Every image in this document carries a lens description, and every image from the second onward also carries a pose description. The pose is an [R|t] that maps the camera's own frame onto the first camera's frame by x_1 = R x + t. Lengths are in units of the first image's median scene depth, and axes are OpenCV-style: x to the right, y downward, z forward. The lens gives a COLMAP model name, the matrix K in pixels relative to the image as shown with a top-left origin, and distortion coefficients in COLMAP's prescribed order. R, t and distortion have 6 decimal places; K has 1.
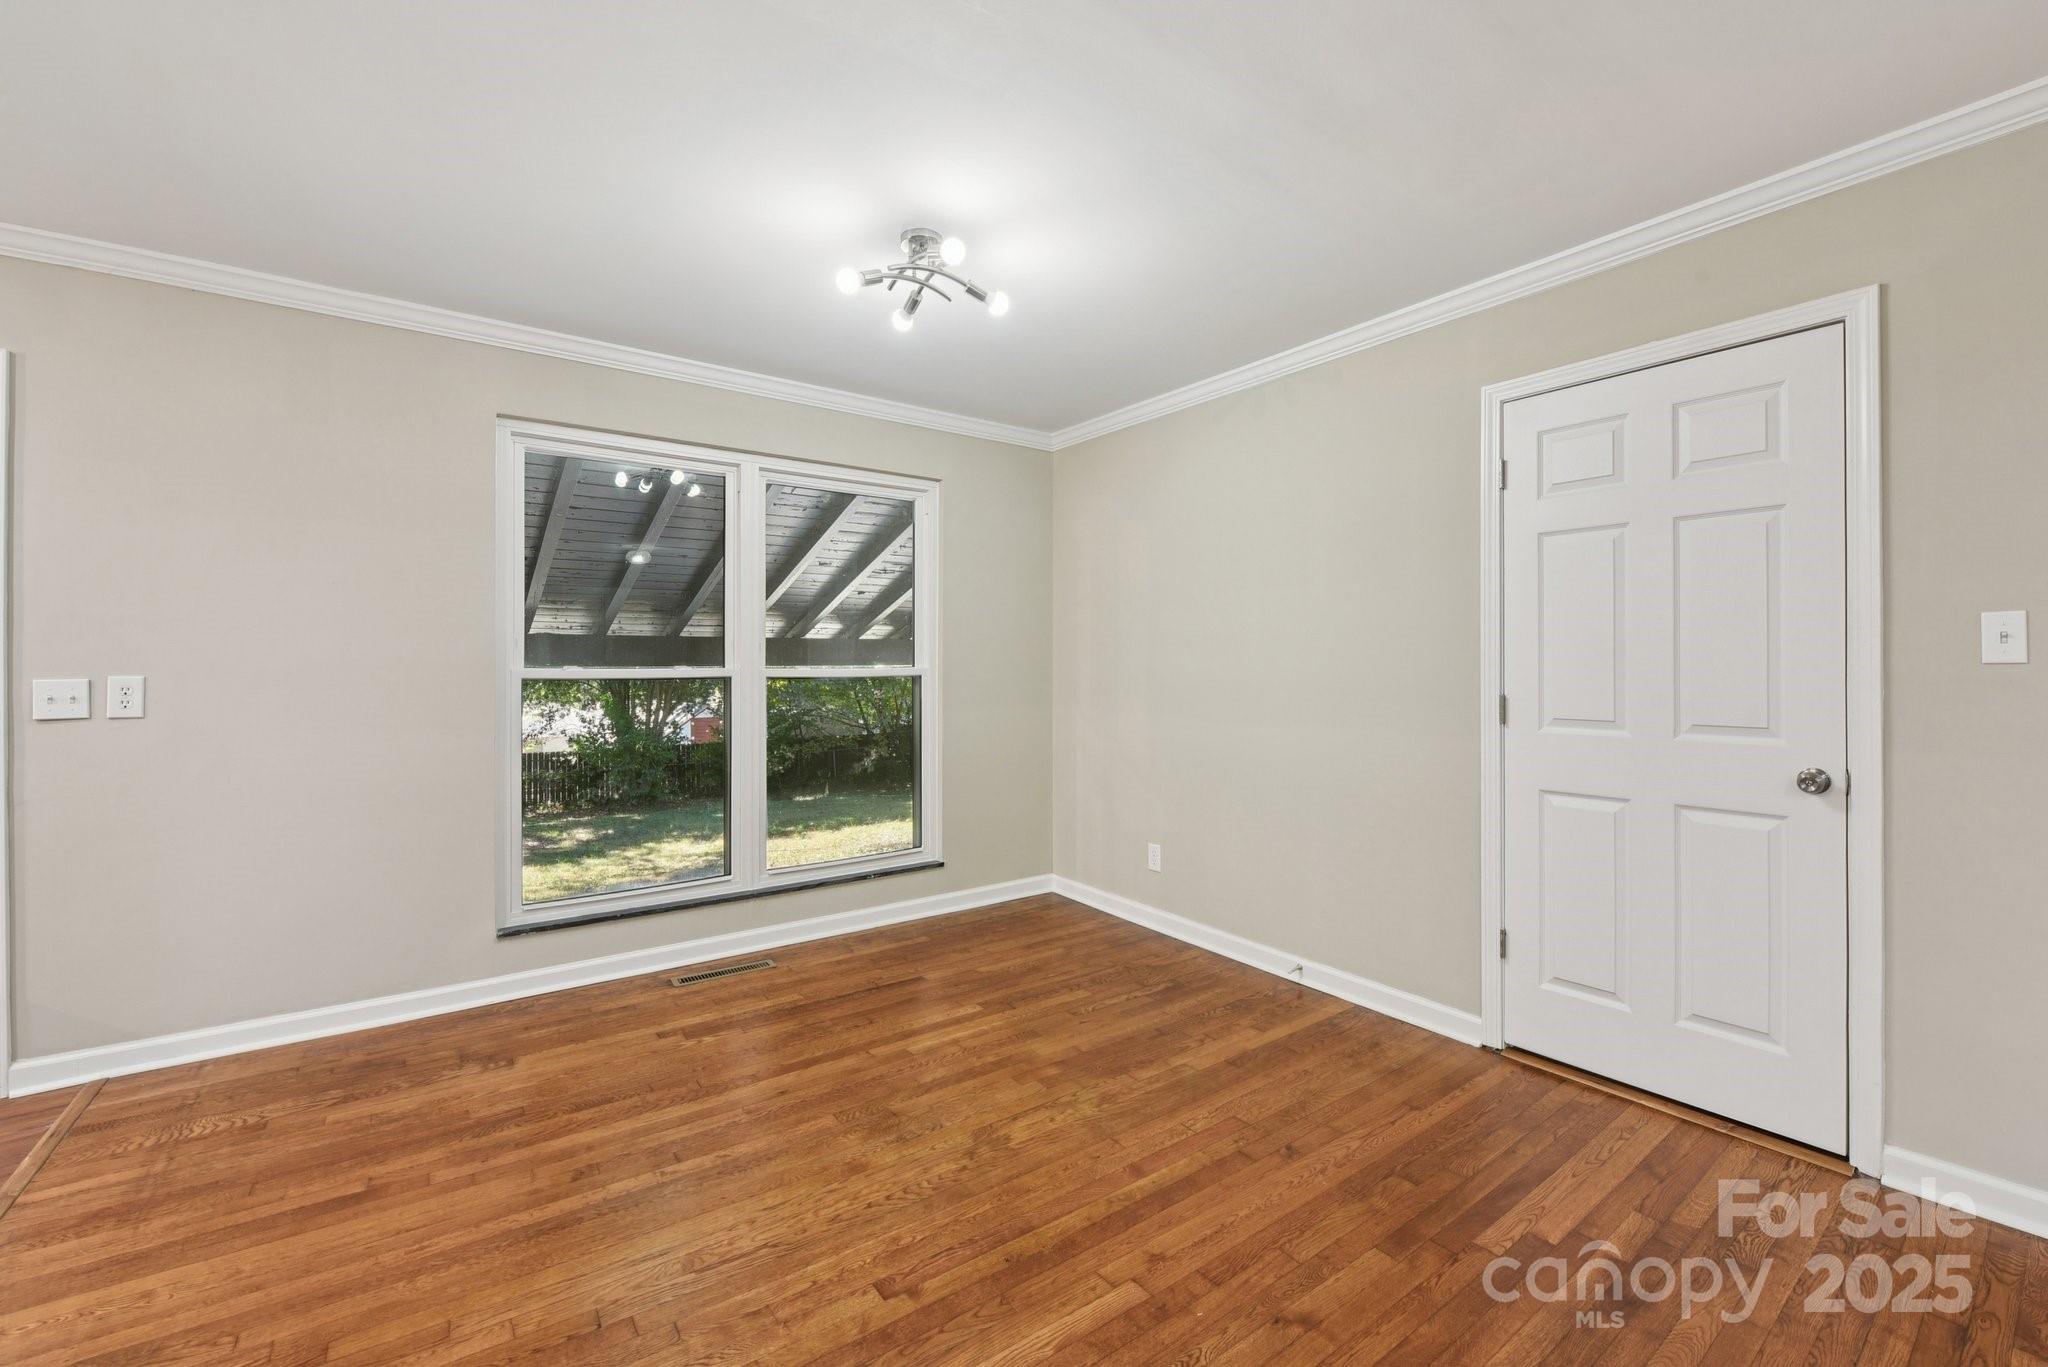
lens RADIAL K [[826.3, 0, 1024.0], [0, 826.3, 683.5], [0, 0, 1]] dist [-0.023003, 0.000381]
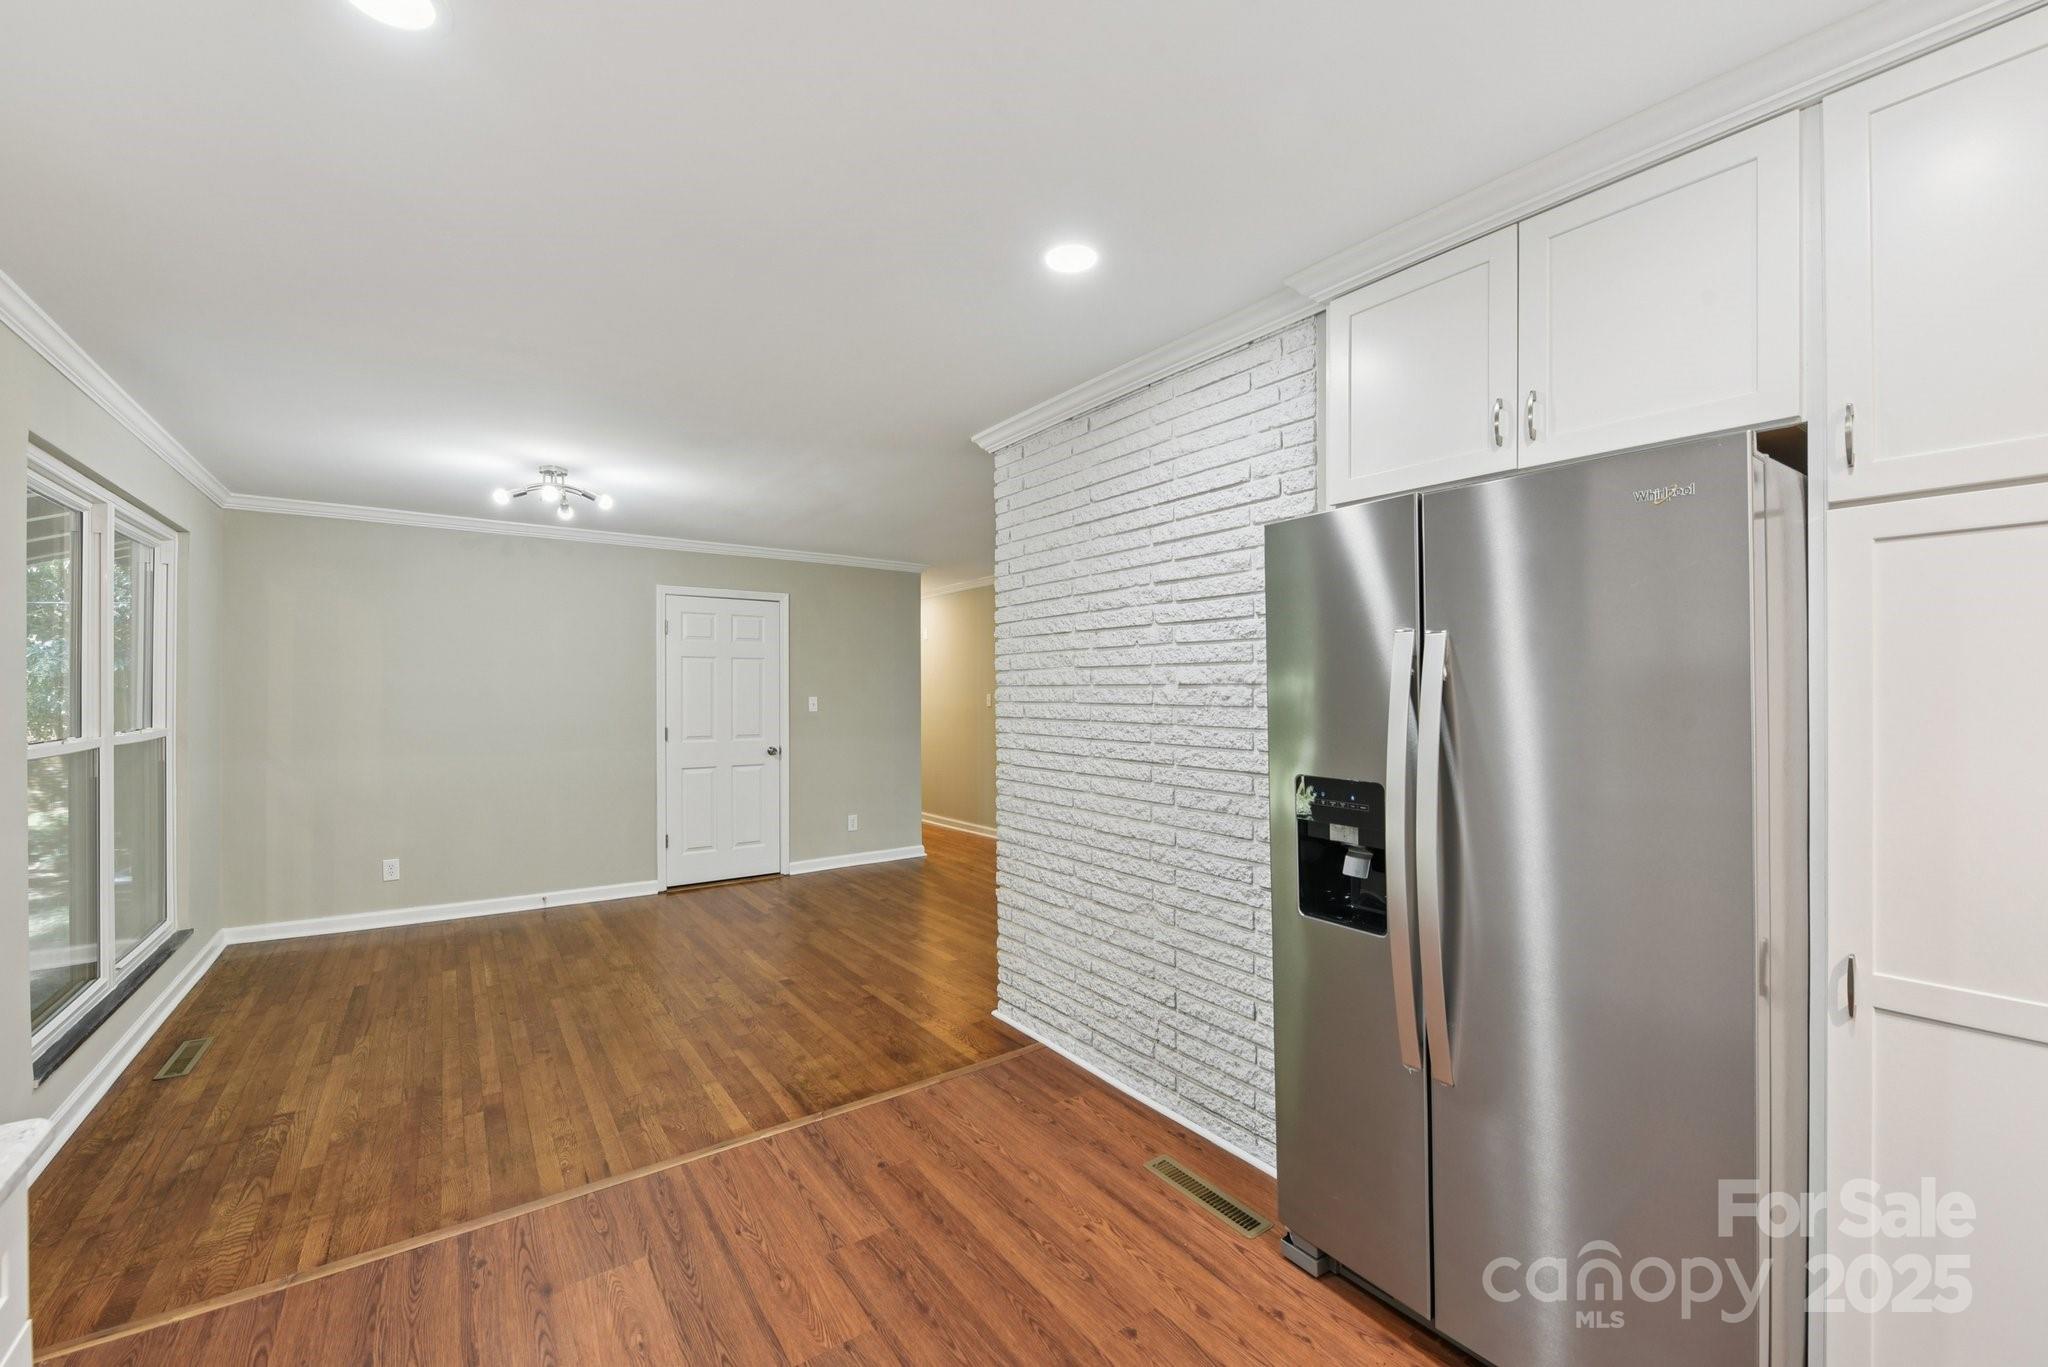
lens RADIAL K [[836.7, 0, 1023.6], [0, 836.7, 673.9], [0, 0, 1]] dist [0.000321, -0.014544]
pose [[0.010871, 0.017725, 0.999784, -1.735029], [0.019187, 0.999655, -0.017932, -0.074871], [-0.999757, 0.019378, 0.010527, 0.012939]]
